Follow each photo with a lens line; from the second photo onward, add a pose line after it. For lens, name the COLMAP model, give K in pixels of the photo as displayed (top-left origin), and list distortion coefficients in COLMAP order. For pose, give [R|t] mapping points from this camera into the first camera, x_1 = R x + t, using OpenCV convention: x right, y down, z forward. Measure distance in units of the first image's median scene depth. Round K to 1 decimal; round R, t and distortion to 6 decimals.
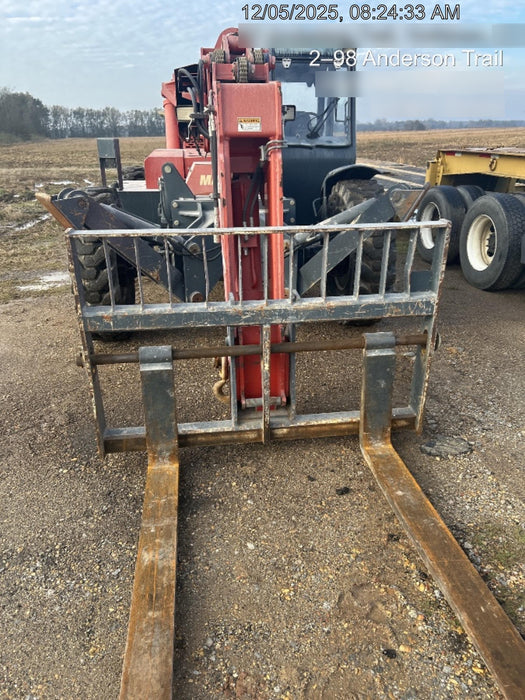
lens RADIAL K [[526.8, 0, 265.1], [0, 526.8, 357.6], [0, 0, 1]] dist [0.081519, -0.097365]
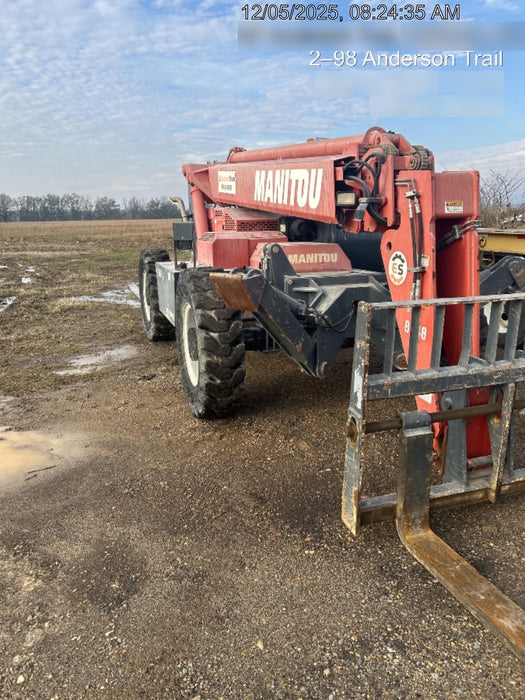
lens RADIAL K [[527.9, 0, 262.5], [0, 527.9, 350.0], [0, 0, 1]] dist [0.084501, -0.105954]
pose [[0.980693, -0.050148, 0.189016, -0.622540], [0.078811, 0.985943, -0.147327, -0.008932], [-0.178971, 0.159379, 0.970859, 0.031980]]
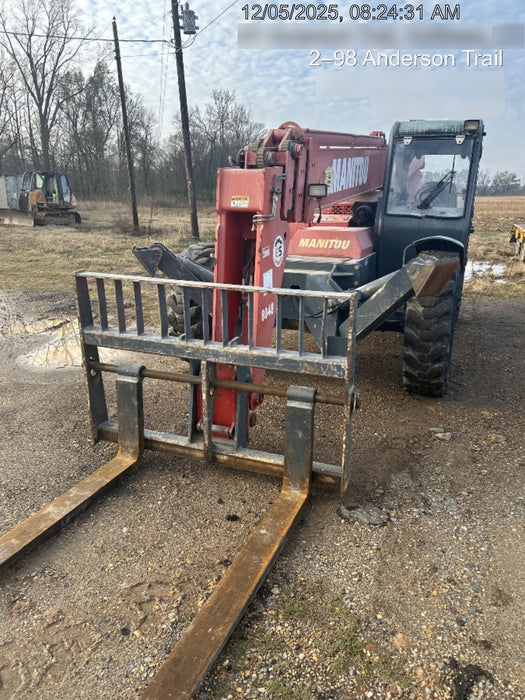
lens RADIAL K [[526.8, 0, 265.1], [0, 526.8, 357.6], [0, 0, 1]] dist [0.081519, -0.097365]
pose [[0.873434, 0.160427, -0.459757, 0.616400], [-0.204716, 0.977655, -0.047772, -0.037287], [0.441819, 0.135845, 0.886759, -0.009721]]
